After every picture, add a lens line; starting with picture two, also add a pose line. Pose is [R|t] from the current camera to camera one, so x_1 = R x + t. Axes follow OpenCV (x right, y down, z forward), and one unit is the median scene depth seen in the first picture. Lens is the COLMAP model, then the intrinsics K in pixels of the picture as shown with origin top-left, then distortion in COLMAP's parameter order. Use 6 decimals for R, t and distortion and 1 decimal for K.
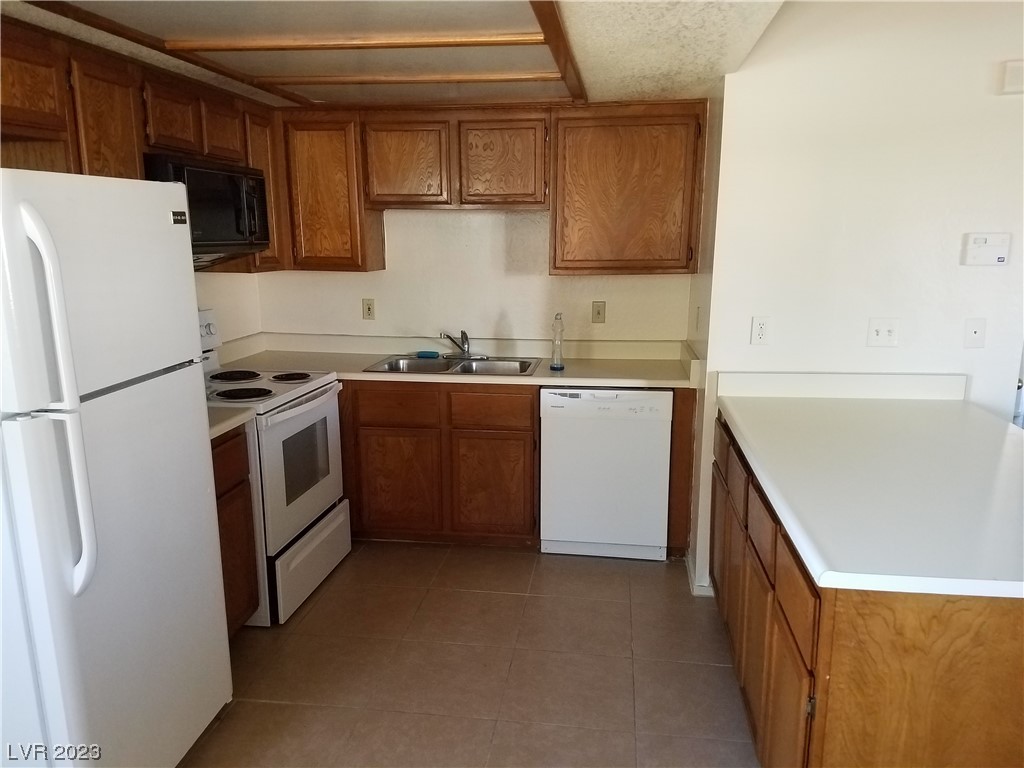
lens RADIAL K [[786.7, 0, 526.8], [0, 786.7, 437.2], [0, 0, 1]] dist [0.165921, -0.215503]
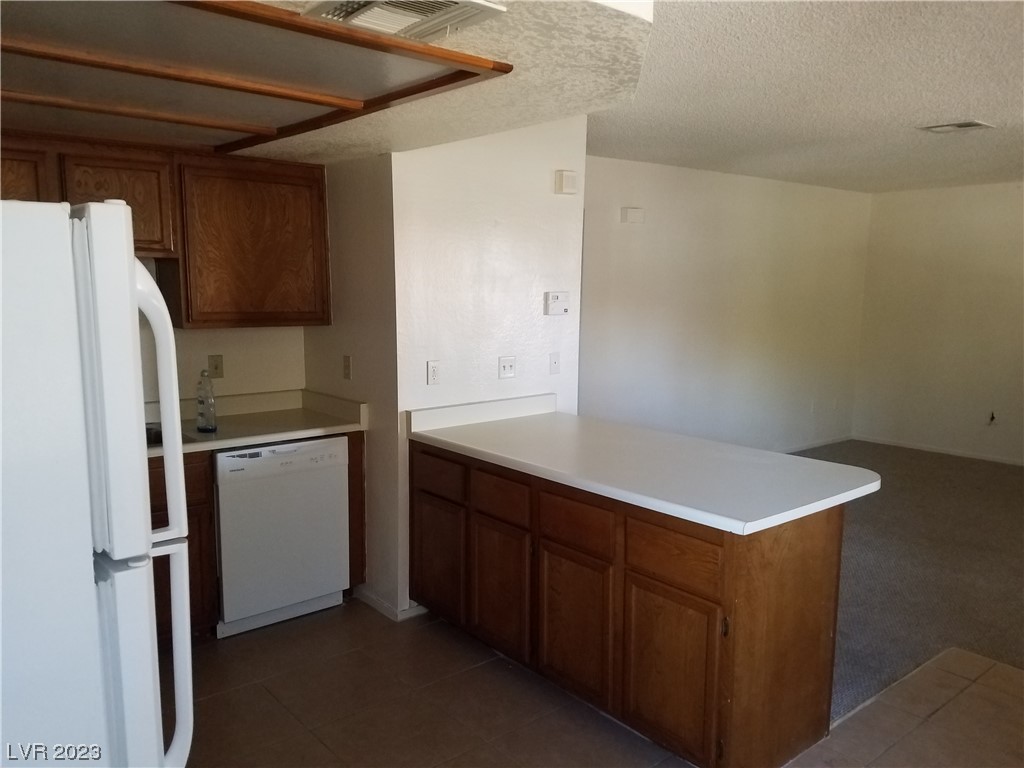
lens RADIAL K [[776.8, 0, 504.9], [0, 776.8, 415.6], [0, 0, 1]] dist [0.204925, -0.317880]
pose [[0.676314, -0.115686, 0.727473, -0.414569], [0.176123, 0.984342, -0.007202, -0.039719], [-0.715249, 0.132995, 0.686099, 0.139442]]
